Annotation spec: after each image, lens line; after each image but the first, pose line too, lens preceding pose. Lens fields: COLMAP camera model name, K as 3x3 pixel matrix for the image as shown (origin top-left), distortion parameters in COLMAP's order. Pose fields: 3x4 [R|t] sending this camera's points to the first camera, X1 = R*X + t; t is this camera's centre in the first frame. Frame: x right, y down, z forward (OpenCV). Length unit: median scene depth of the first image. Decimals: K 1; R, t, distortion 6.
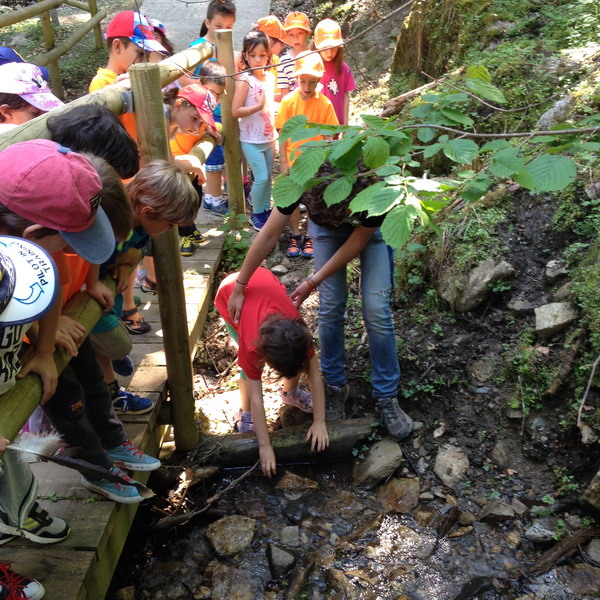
lens RADIAL K [[776.1, 0, 300.0], [0, 776.1, 300.0], [0, 0, 1]] dist [0.221539, -0.527432]
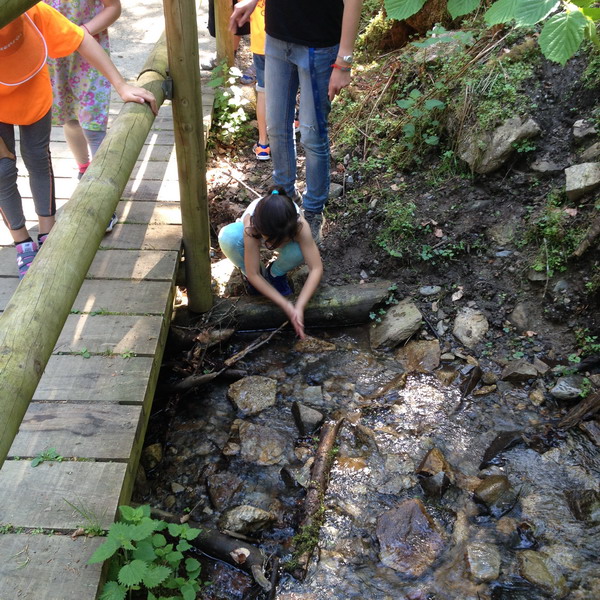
lens RADIAL K [[776.1, 0, 300.0], [0, 776.1, 300.0], [0, 0, 1]] dist [0.221539, -0.527432]
pose [[0.996290, 0.007012, 0.085773, -0.108779], [-0.019698, 0.988797, 0.147962, 0.032754], [-0.083775, -0.149103, 0.985267, 0.045830]]
